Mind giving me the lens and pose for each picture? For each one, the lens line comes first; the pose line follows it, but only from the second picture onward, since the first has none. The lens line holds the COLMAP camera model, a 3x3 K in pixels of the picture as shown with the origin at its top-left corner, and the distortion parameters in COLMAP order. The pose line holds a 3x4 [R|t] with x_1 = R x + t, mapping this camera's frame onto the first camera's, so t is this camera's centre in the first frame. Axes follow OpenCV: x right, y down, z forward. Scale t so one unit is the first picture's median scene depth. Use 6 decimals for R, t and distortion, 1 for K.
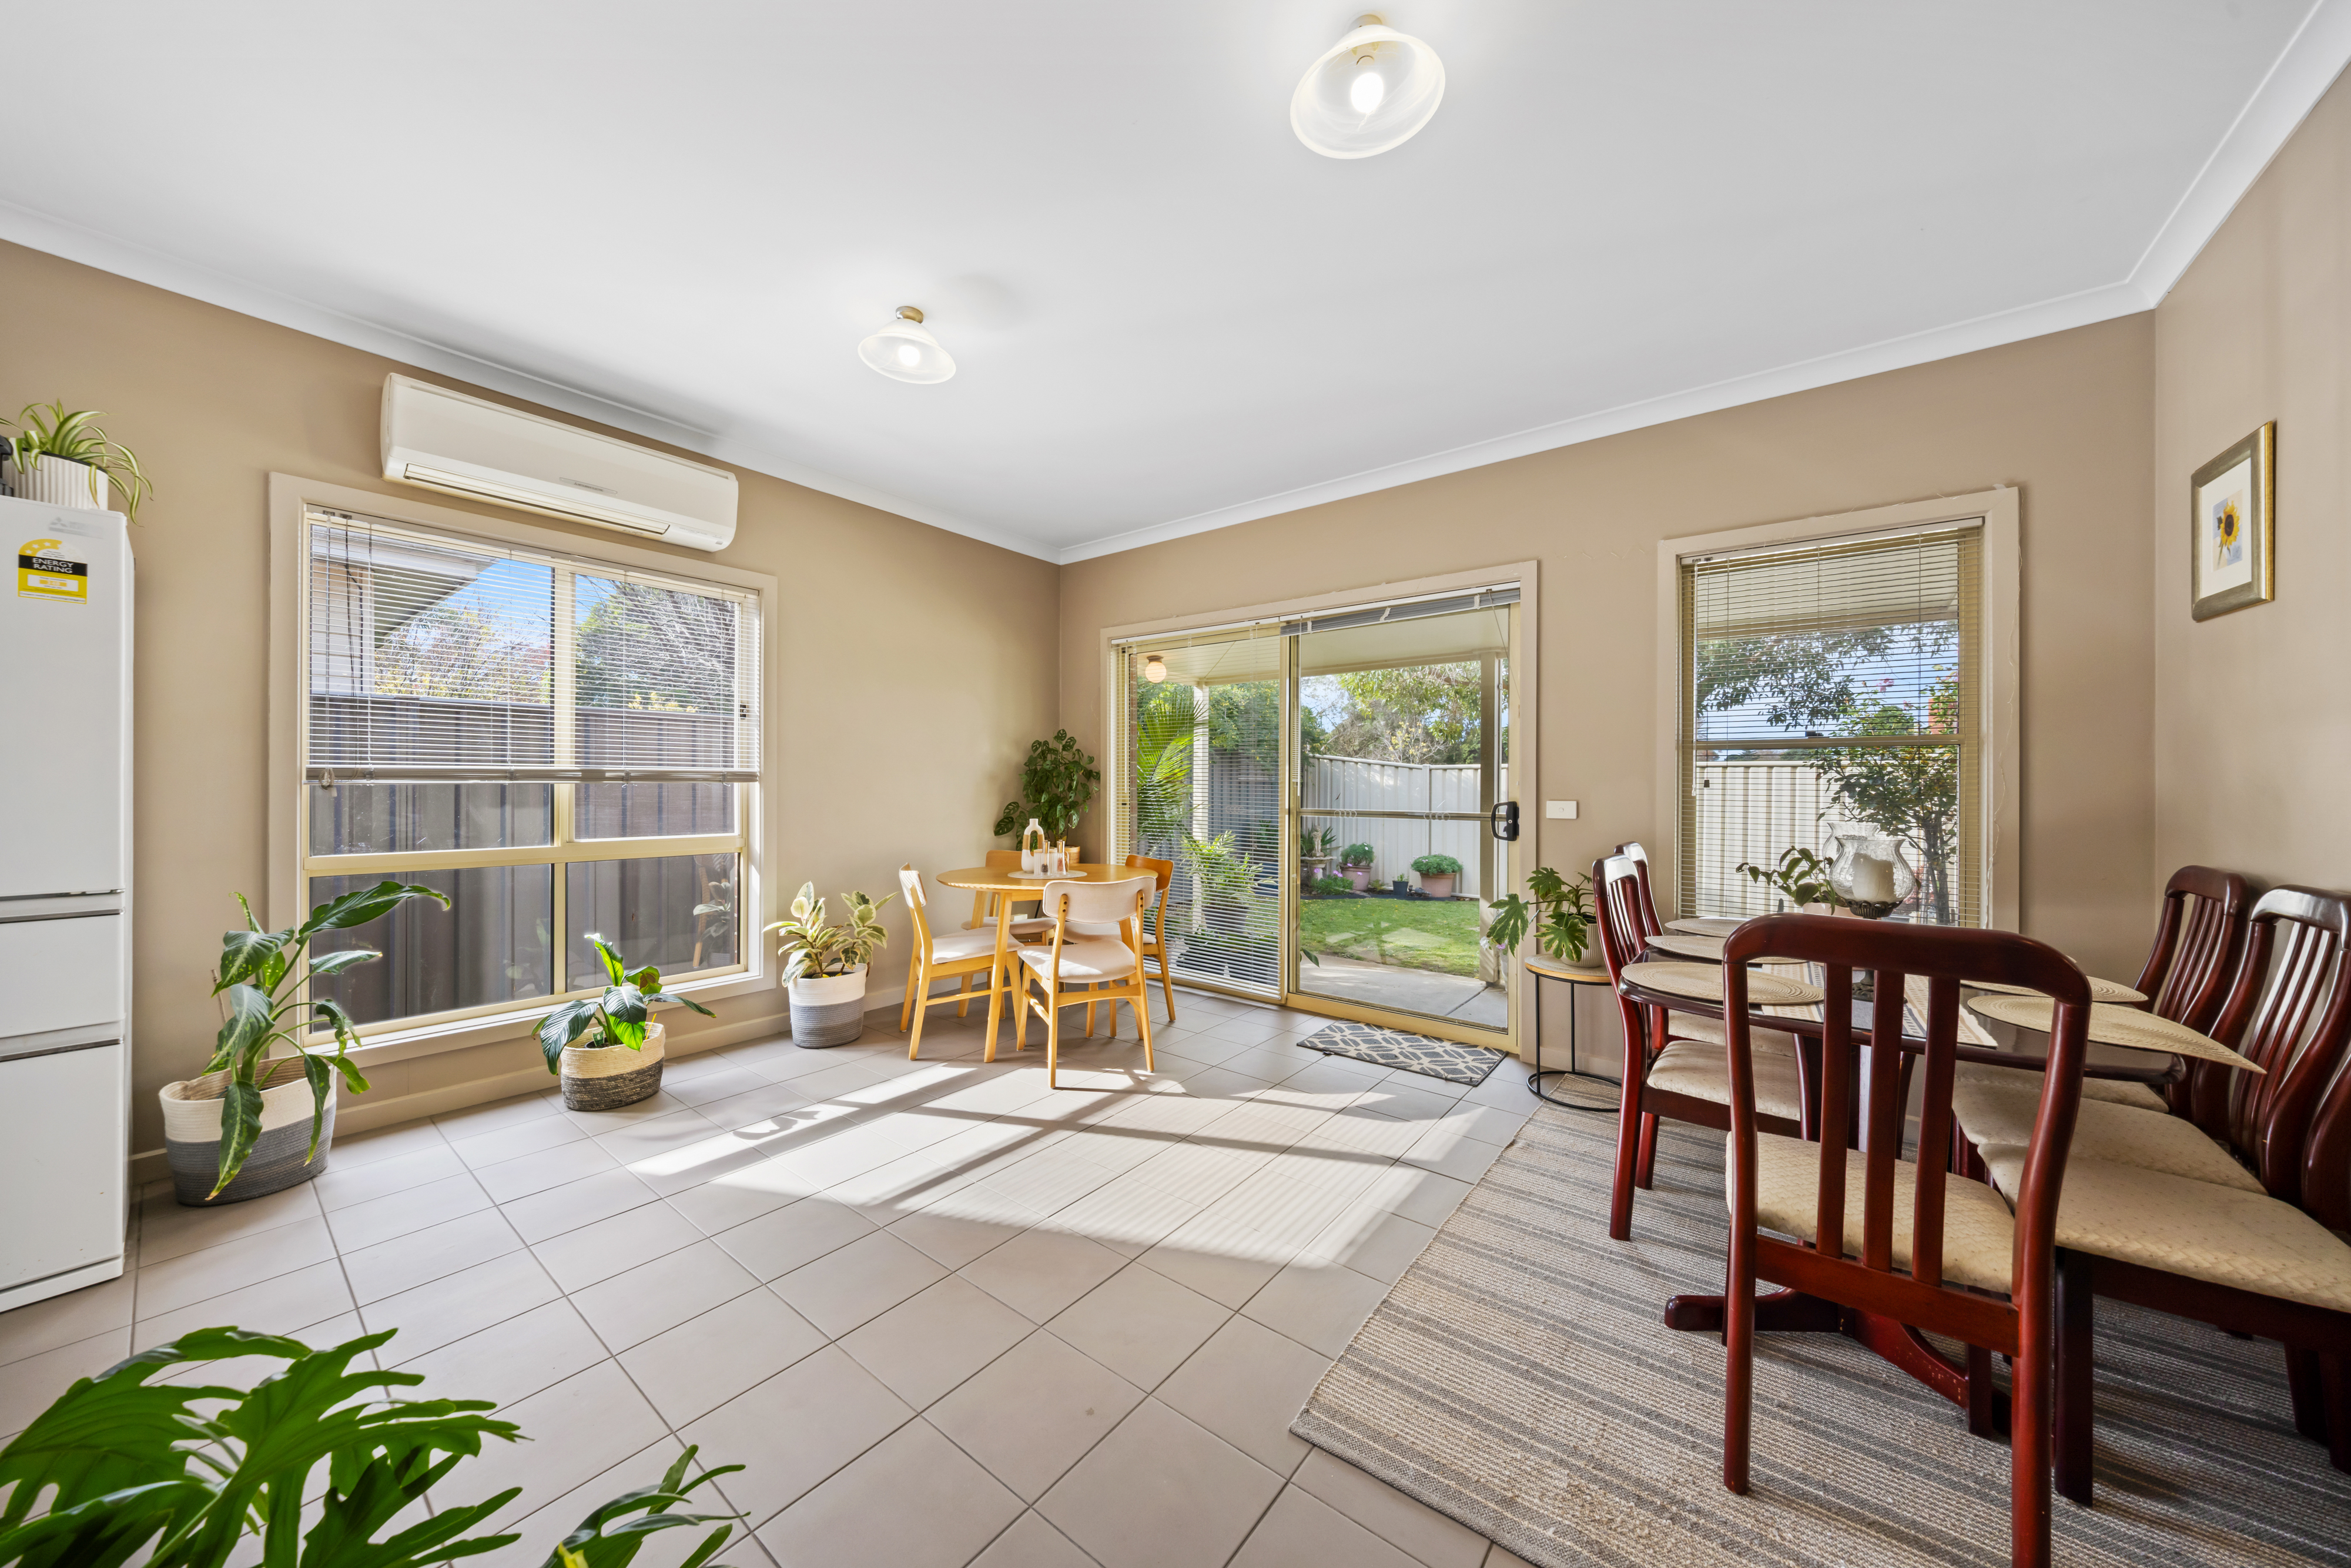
lens RADIAL K [[817.5, 0, 1185.7], [0, 817.5, 772.6], [0, 0, 1]] dist [0.015571, -0.010456]
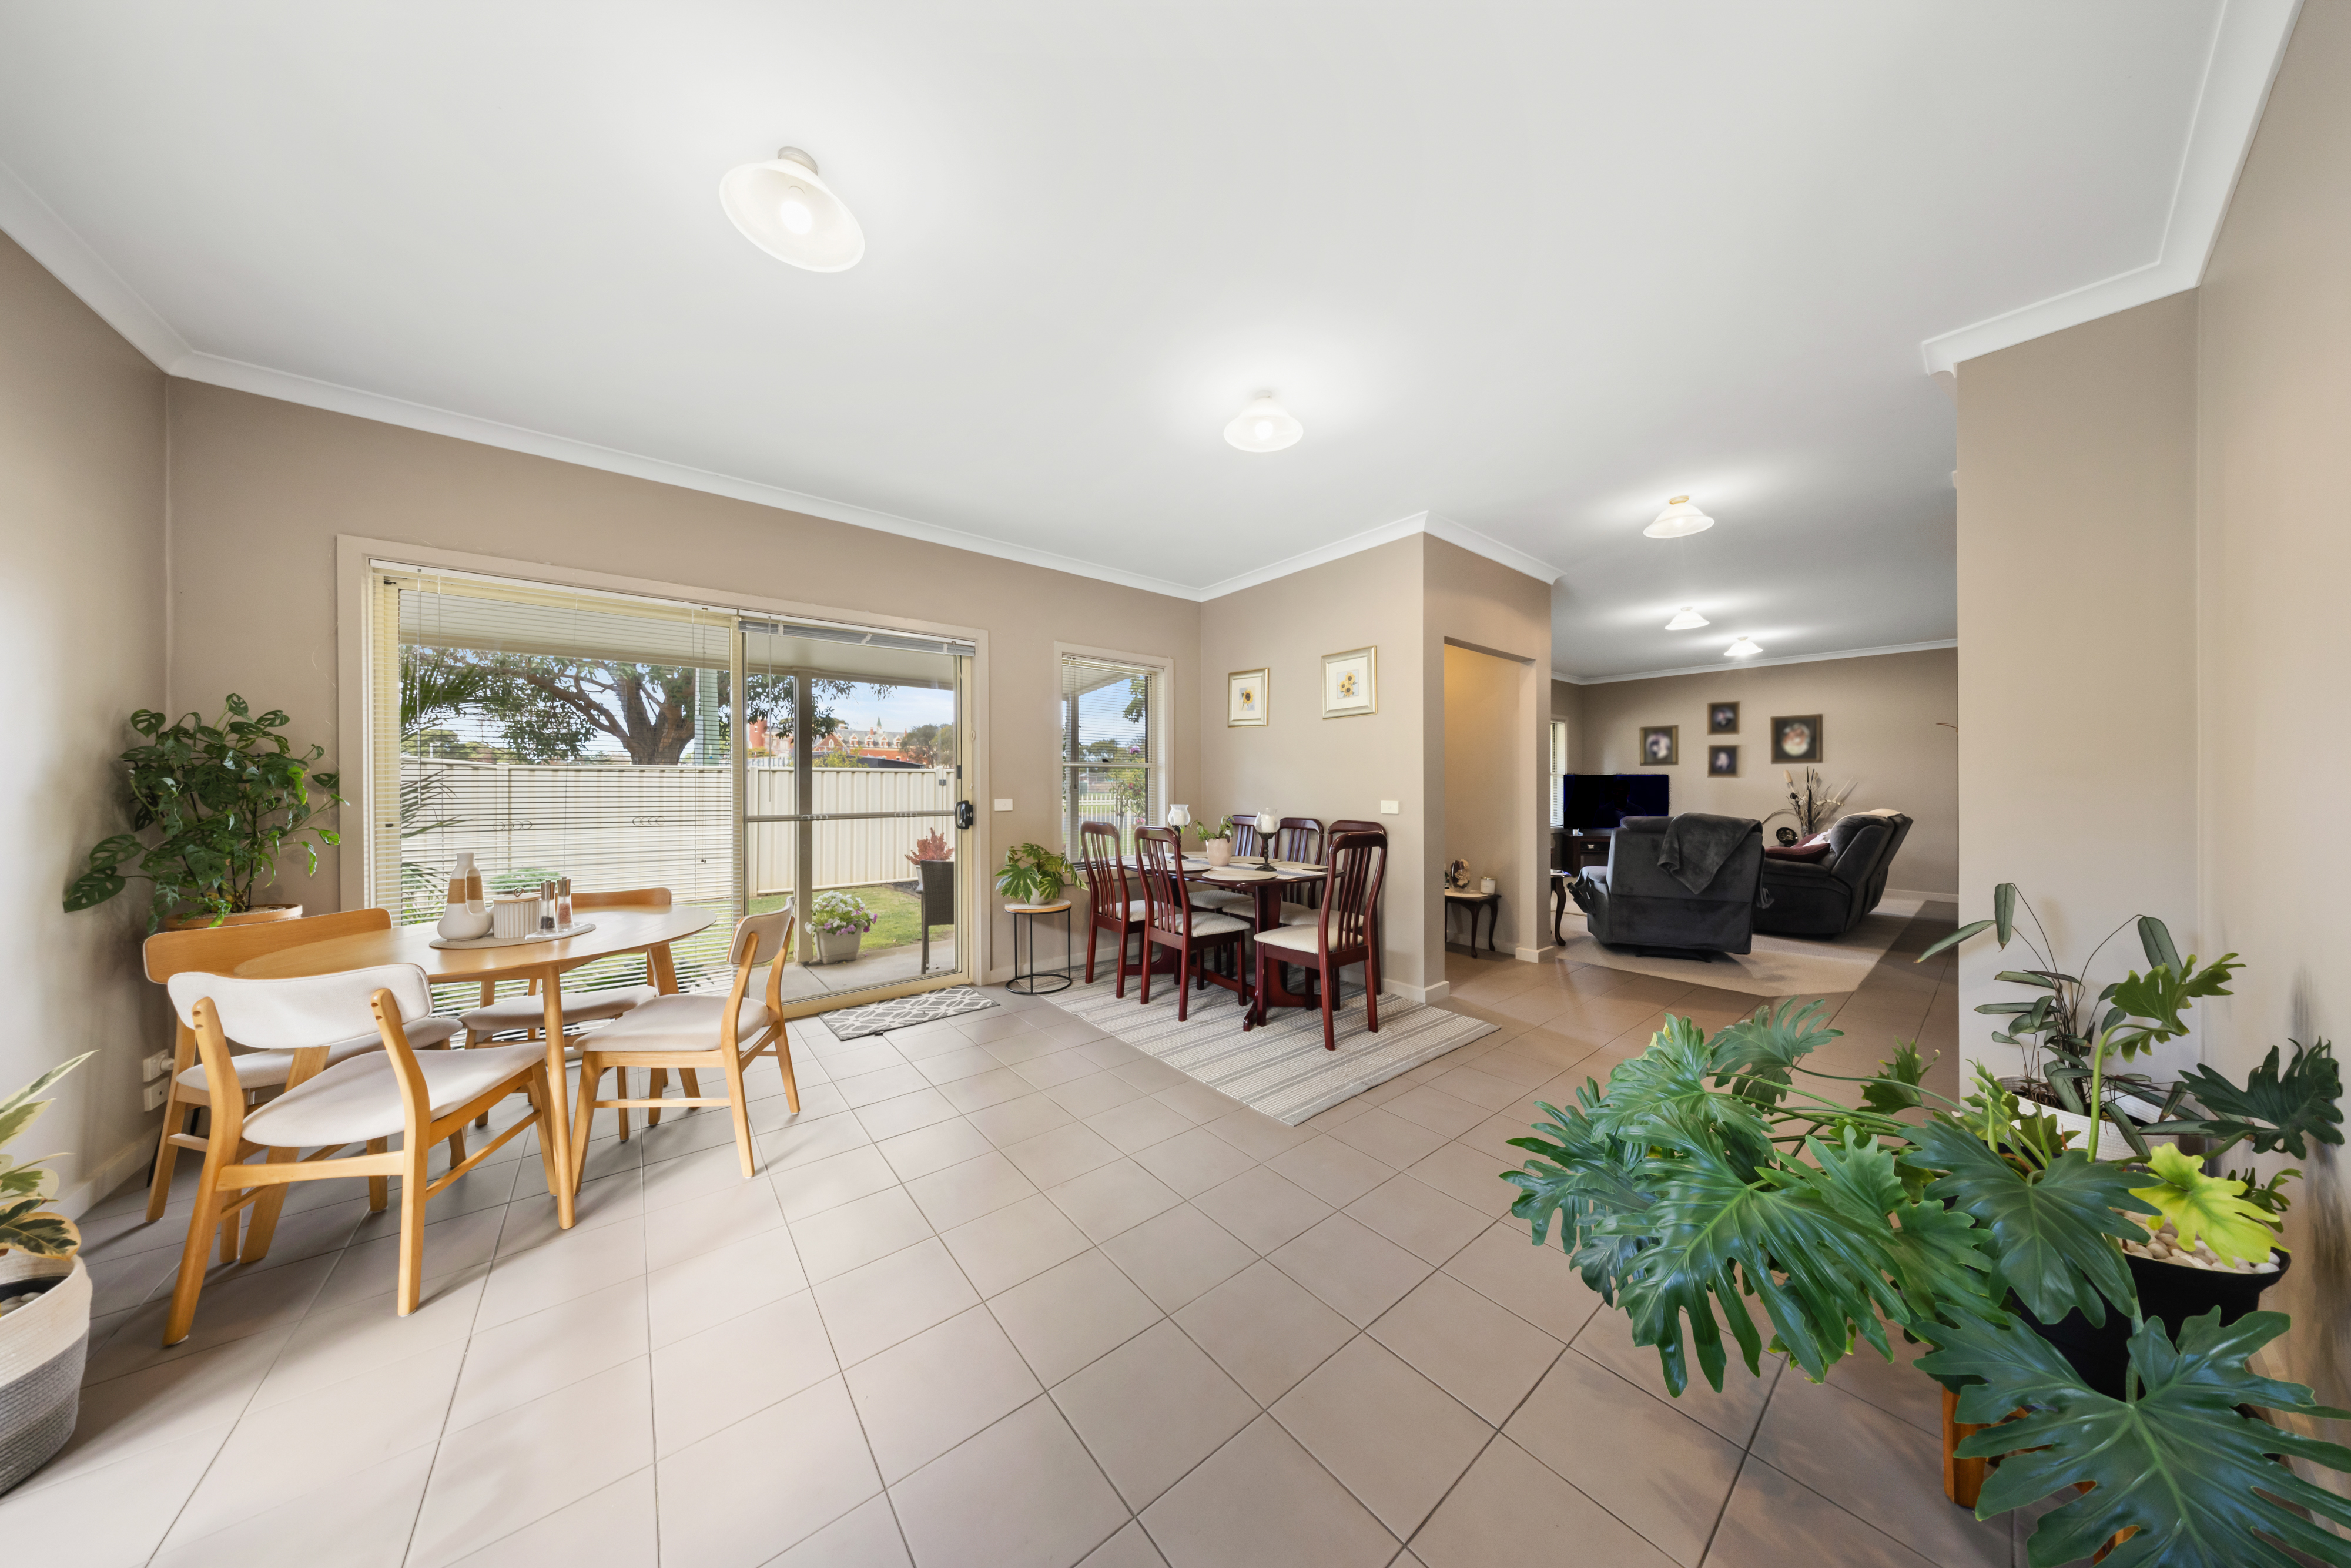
lens RADIAL K [[686.3, 0, 1175.5], [0, 686.3, 784.0], [0, 0, 1]] dist [-0.000901, -0.000041]
pose [[0.193506, -0.002135, 0.981097, -0.653466], [-0.005226, 0.999981, 0.003207, 0.001954], [-0.981085, -0.005748, 0.193491, 0.432845]]
